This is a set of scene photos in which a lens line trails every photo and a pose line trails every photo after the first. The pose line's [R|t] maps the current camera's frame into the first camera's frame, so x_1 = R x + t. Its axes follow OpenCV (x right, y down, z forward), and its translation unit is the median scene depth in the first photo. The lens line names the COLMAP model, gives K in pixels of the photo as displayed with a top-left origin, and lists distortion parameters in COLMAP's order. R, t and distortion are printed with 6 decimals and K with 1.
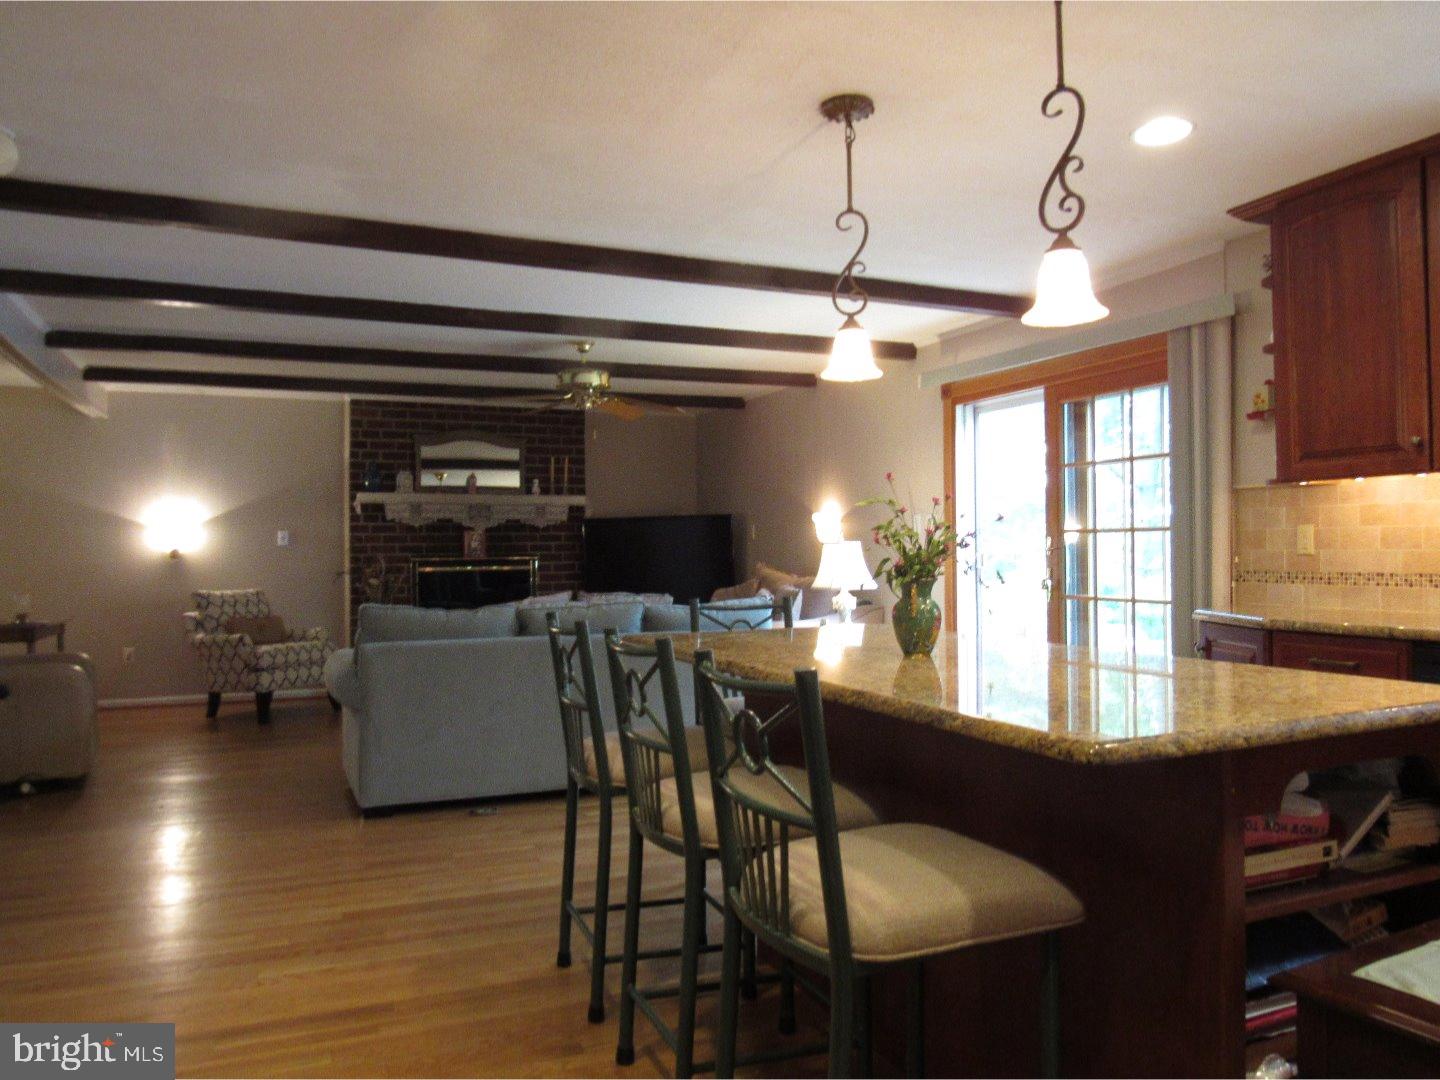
lens RADIAL K [[1040.1, 0, 720.0], [0, 1040.1, 540.0], [0, 0, 1]] dist [-0.002846, -0.001966]
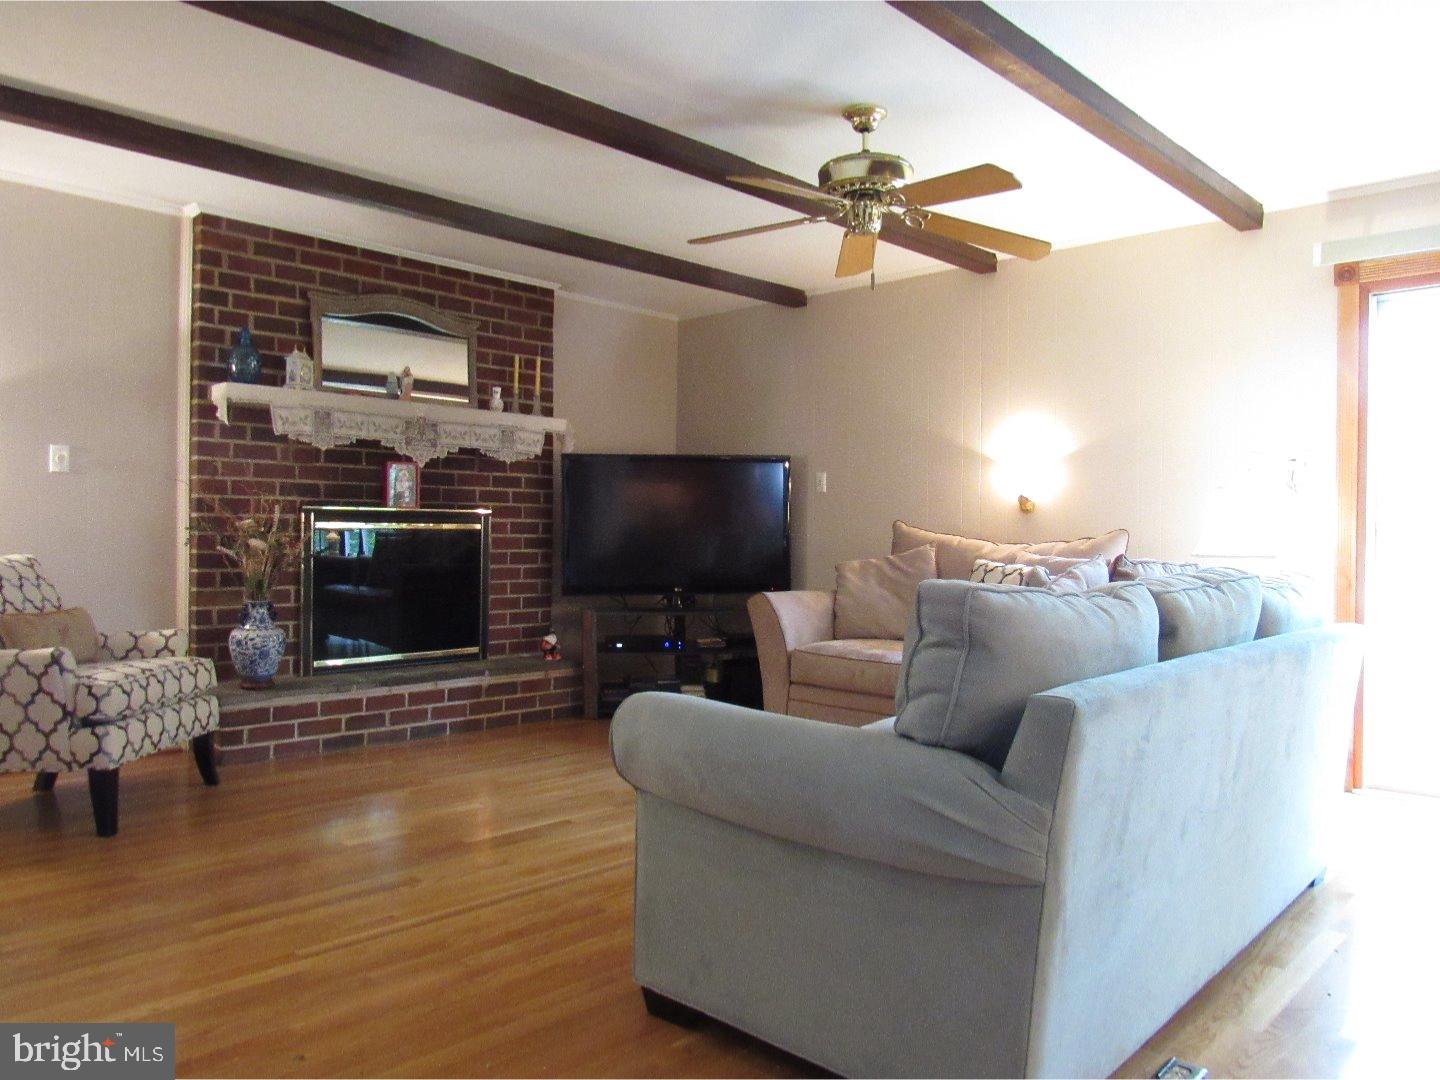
lens RADIAL K [[1040.1, 0, 720.0], [0, 1040.1, 540.0], [0, 0, 1]] dist [-0.002846, -0.001966]
pose [[0.923895, 0.016562, 0.382286, -0.302914], [-0.024015, 0.999603, 0.014732, 0.022707], [-0.381891, -0.022792, 0.923926, 0.376252]]
